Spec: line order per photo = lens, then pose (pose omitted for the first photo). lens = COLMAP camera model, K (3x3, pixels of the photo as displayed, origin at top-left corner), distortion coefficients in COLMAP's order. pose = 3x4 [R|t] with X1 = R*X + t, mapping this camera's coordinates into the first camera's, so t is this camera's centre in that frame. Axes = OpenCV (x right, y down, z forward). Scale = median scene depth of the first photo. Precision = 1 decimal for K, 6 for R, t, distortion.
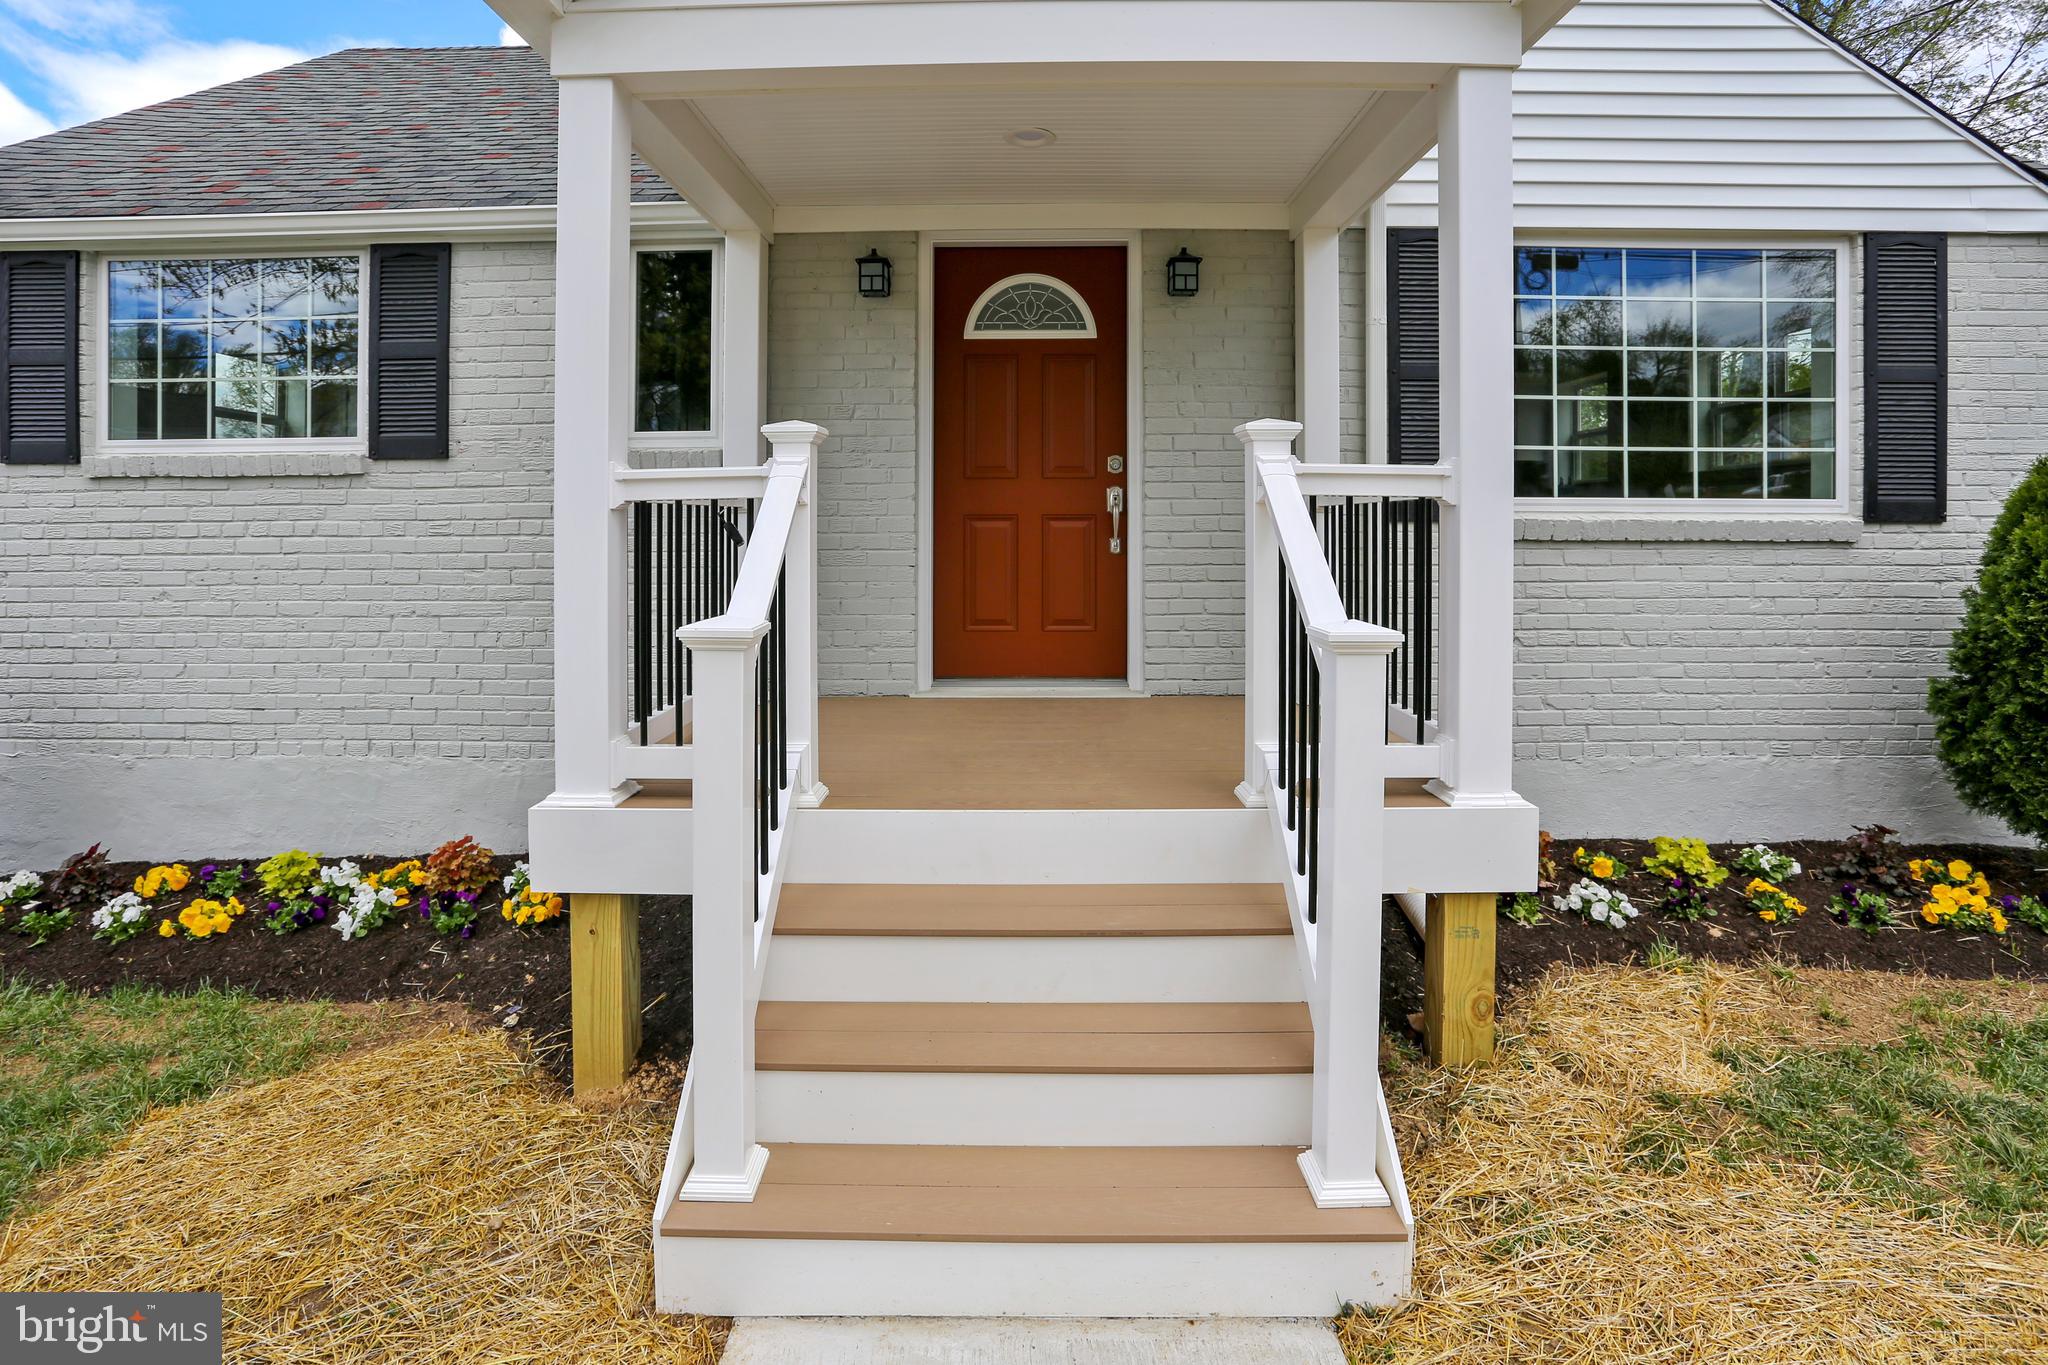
lens RADIAL K [[974.2, 0, 1031.1], [0, 974.2, 653.5], [0, 0, 1]] dist [-0.053821, 0.019721]
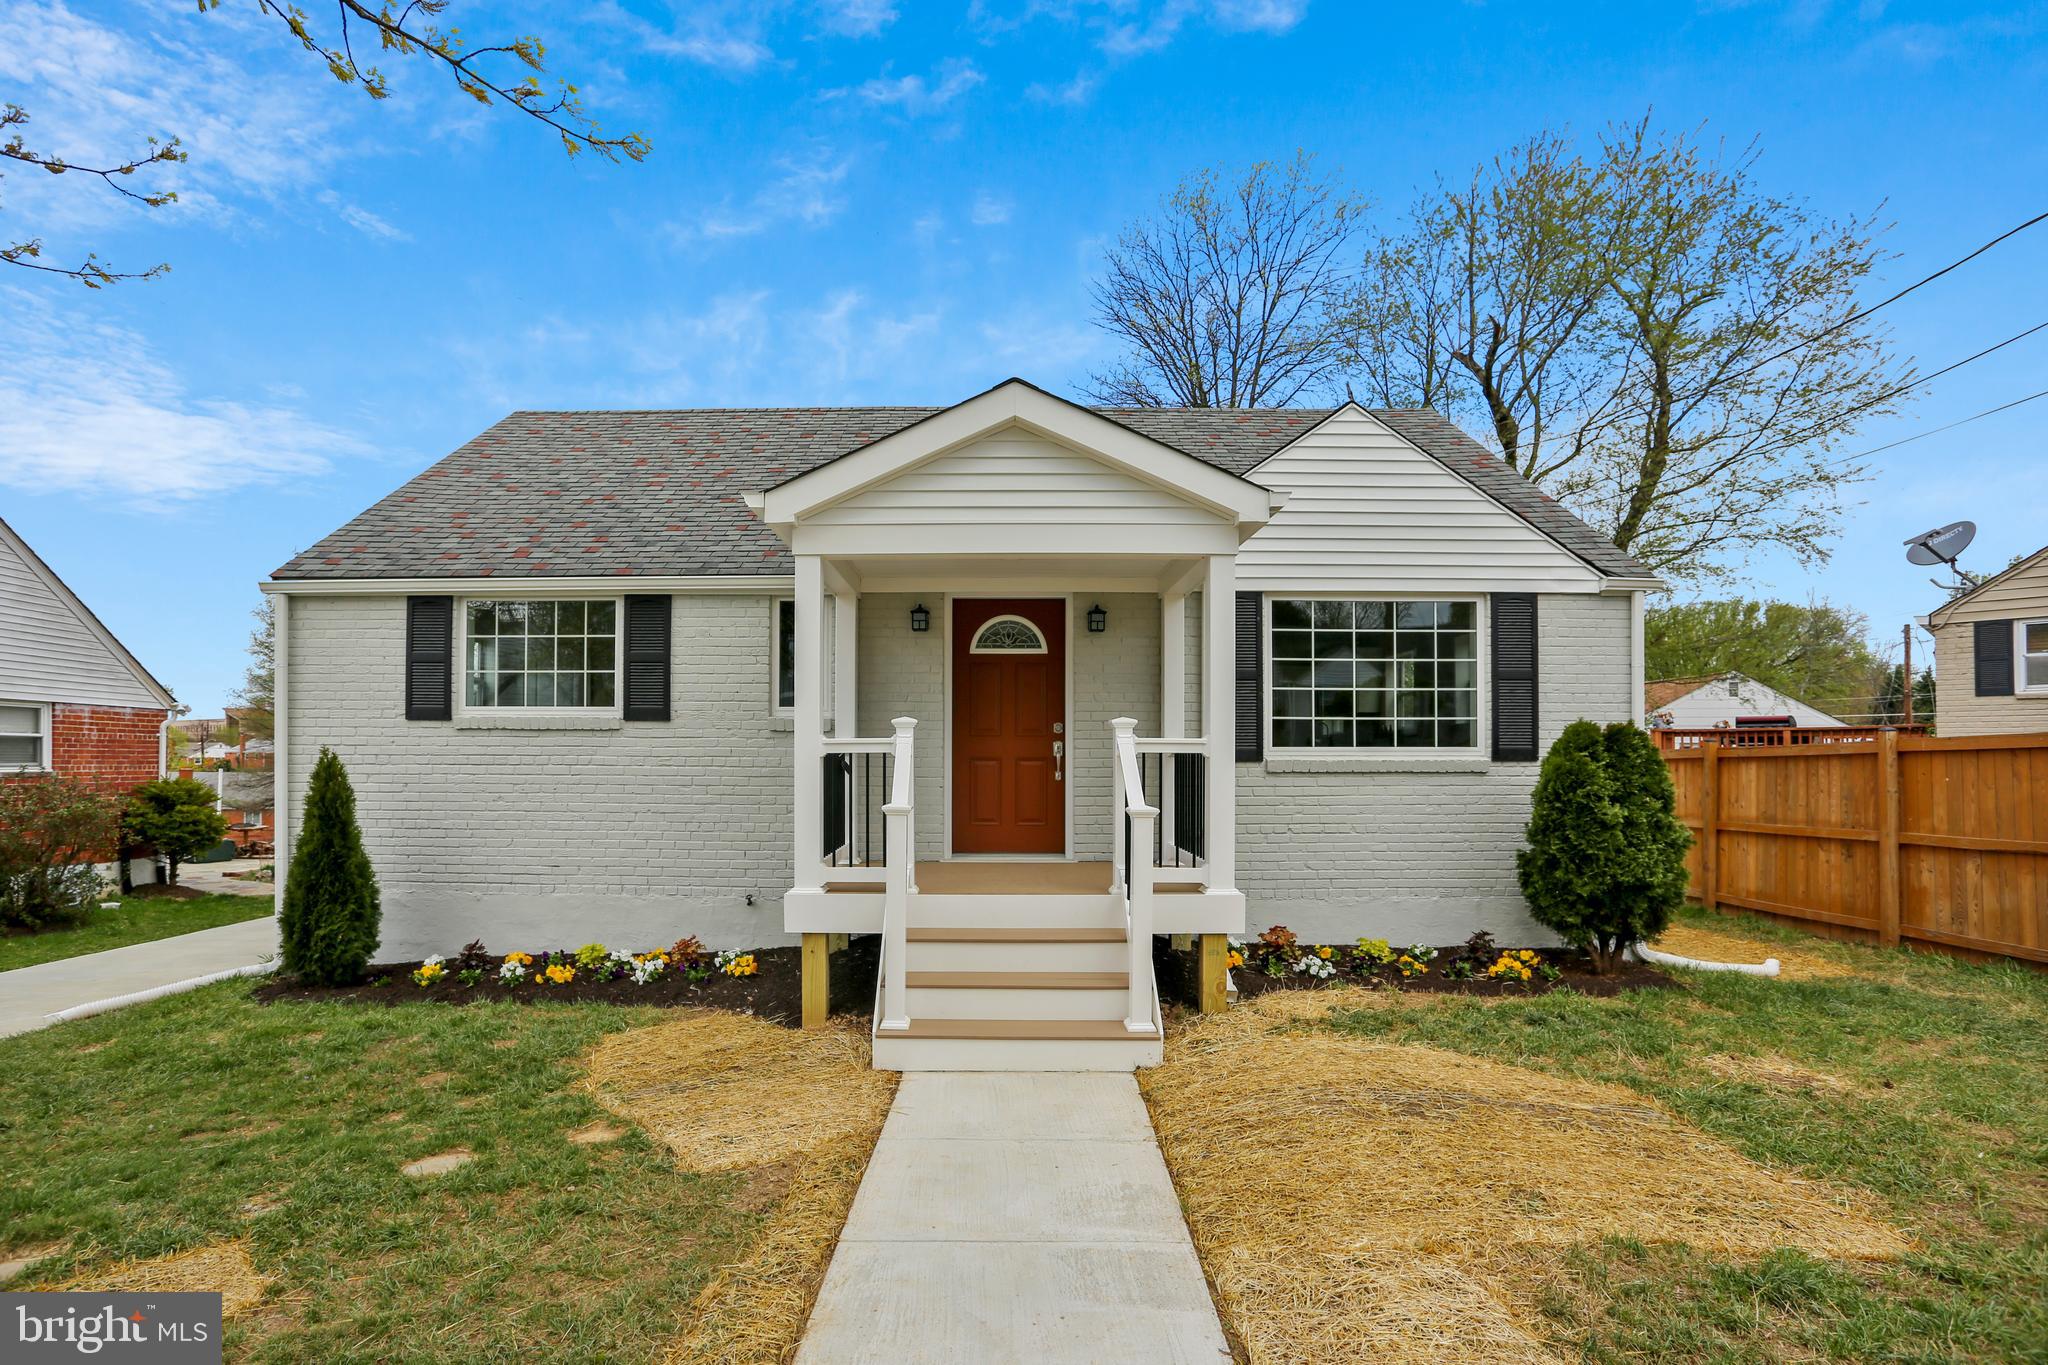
lens RADIAL K [[974.2, 0, 1031.1], [0, 974.2, 653.5], [0, 0, 1]] dist [-0.053821, 0.019721]
pose [[0.999222, 0.009512, 0.038268, -0.030676], [-0.000420, 0.972979, -0.230891, 0.080885], [-0.039430, 0.230696, 0.972227, -0.759266]]
